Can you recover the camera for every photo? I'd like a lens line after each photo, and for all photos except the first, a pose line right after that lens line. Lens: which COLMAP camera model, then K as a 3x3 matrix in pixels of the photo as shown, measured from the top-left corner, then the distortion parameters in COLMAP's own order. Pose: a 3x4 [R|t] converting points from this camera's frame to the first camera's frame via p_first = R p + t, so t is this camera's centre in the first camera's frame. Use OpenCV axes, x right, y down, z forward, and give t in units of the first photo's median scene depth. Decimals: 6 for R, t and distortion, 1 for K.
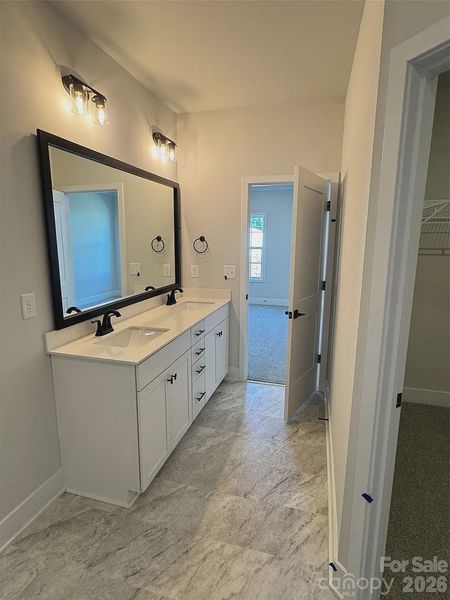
lens RADIAL K [[329.4, 0, 224.1], [0, 329.4, 301.0], [0, 0, 1]] dist [-0.003852, 0.003559]
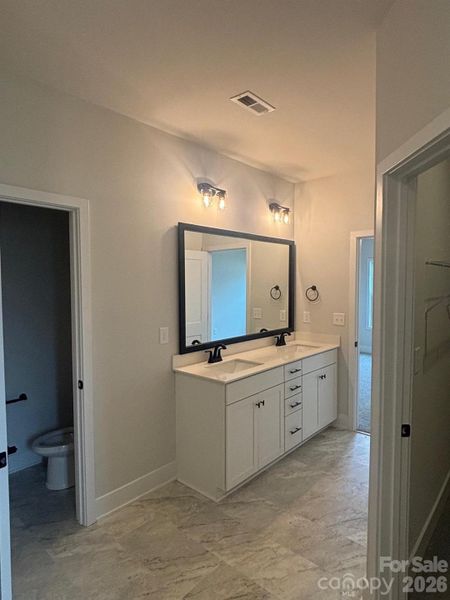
lens RADIAL K [[352.9, 0, 225.7], [0, 352.9, 298.8], [0, 0, 1]] dist [0.009188, -0.003064]
pose [[0.904068, 0.010891, -0.427250, 0.280208], [-0.071676, 0.989381, -0.126446, 0.026146], [0.421336, 0.144940, 0.895248, -0.277682]]
